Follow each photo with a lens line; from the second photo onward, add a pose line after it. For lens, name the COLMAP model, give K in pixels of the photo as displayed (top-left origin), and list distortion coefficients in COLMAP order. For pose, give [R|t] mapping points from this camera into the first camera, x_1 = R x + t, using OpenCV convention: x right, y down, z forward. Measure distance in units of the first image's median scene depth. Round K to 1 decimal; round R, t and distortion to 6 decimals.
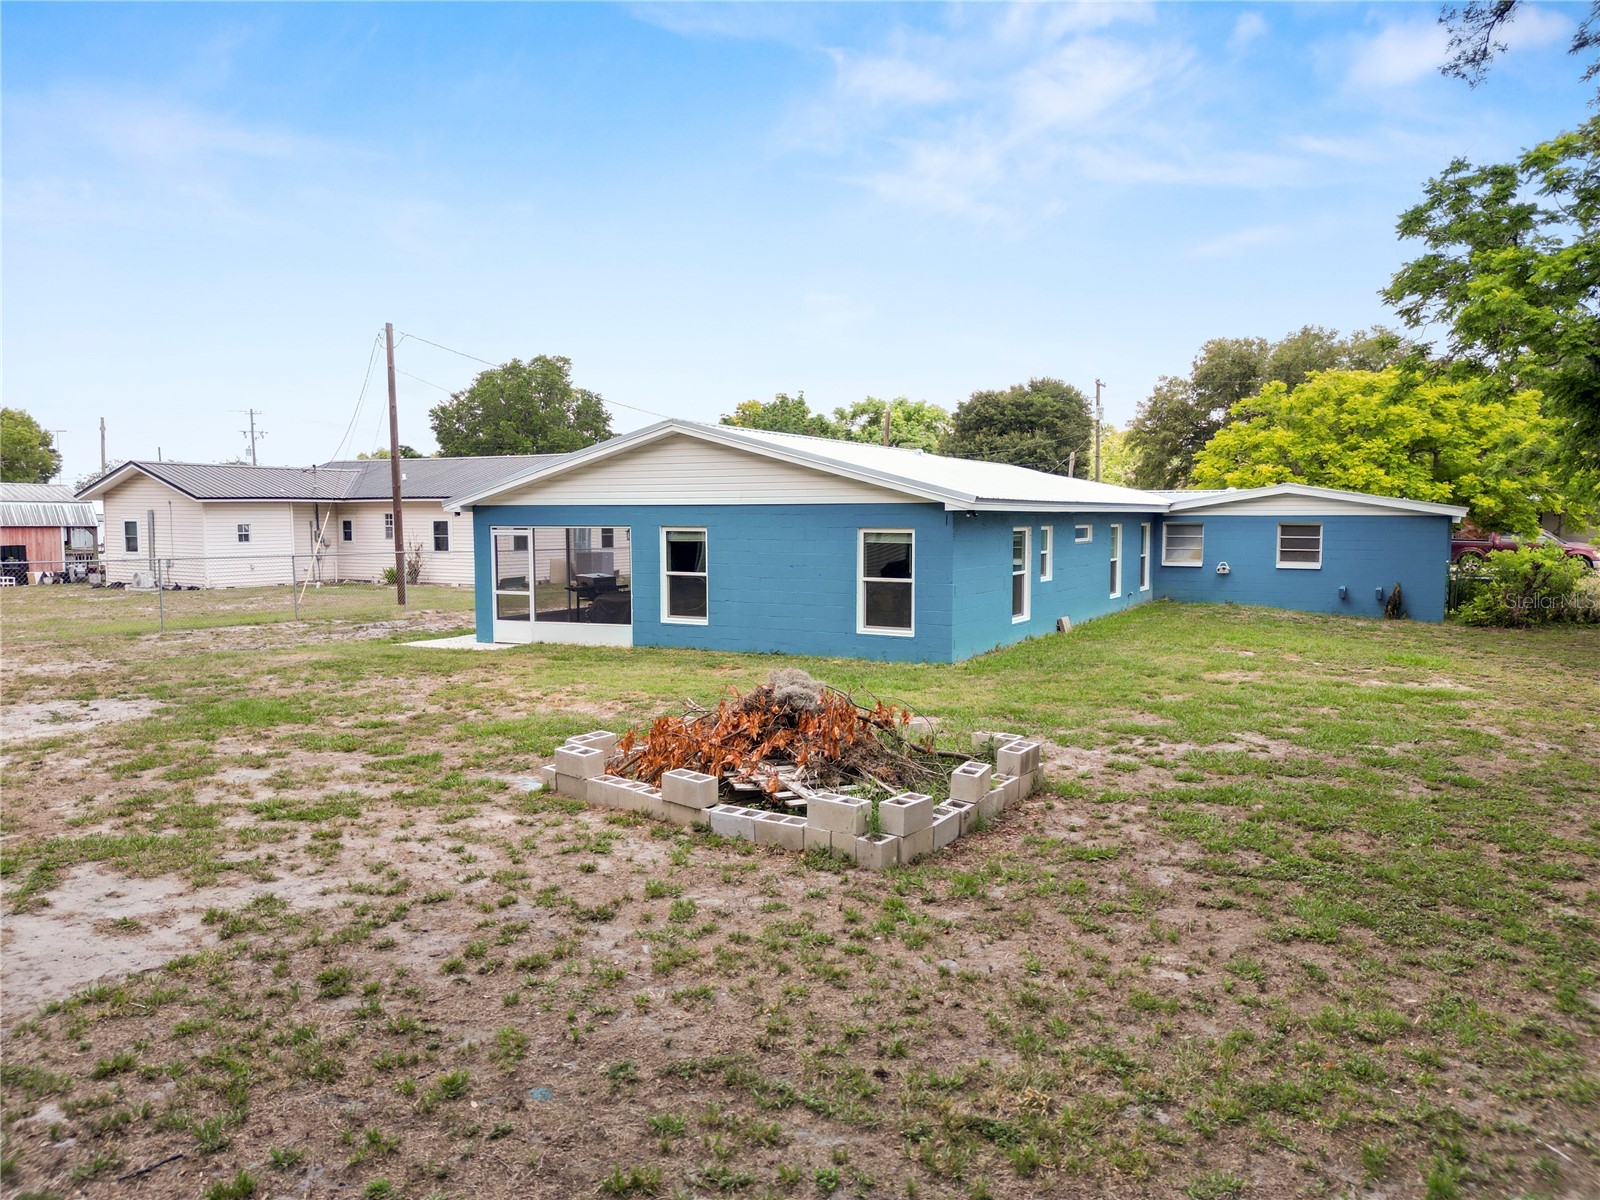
lens RADIAL K [[1138.0, 0, 800.0], [0, 1138.0, 600.0], [0, 0, 1]] dist [0.025718, -0.003857]
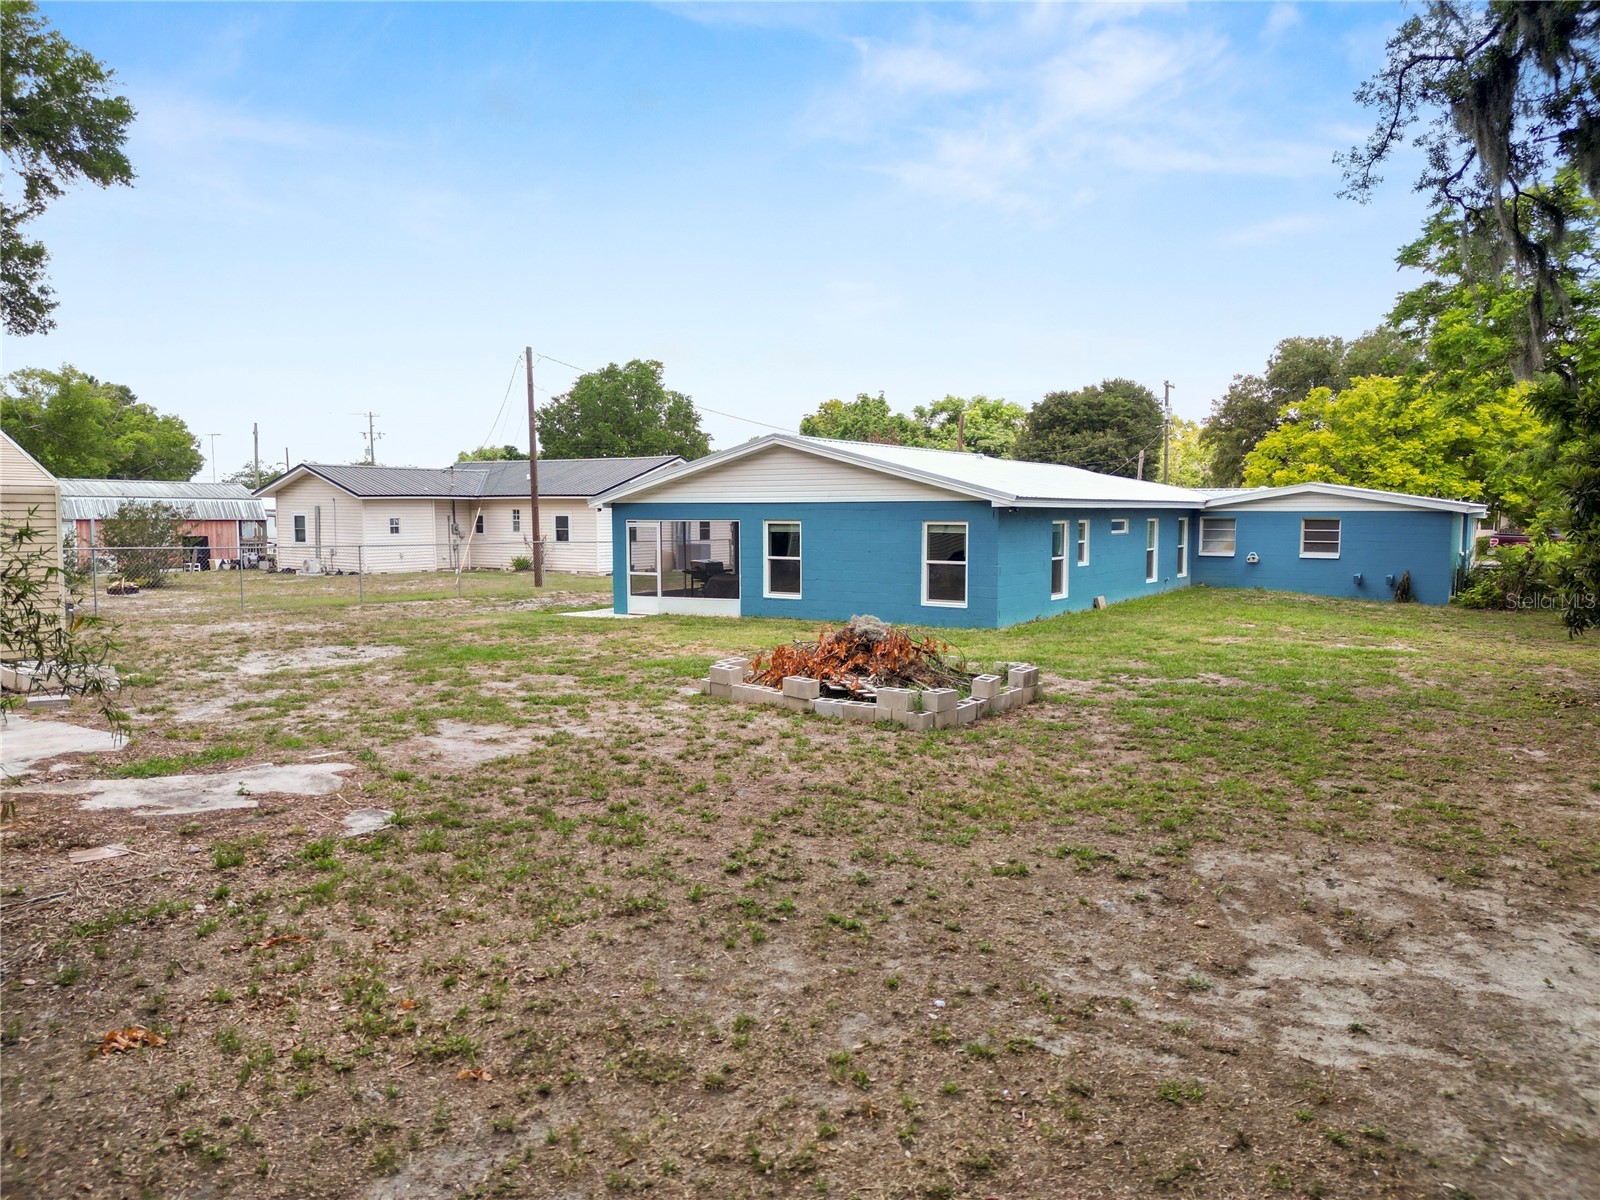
lens RADIAL K [[1138.0, 0, 800.0], [0, 1138.0, 600.0], [0, 0, 1]] dist [0.025718, -0.003857]
pose [[0.997527, 0.006219, -0.070014, 0.002558], [-0.005957, 0.999974, 0.003953, 0.011593], [0.070037, -0.003526, 0.997538, -0.152390]]
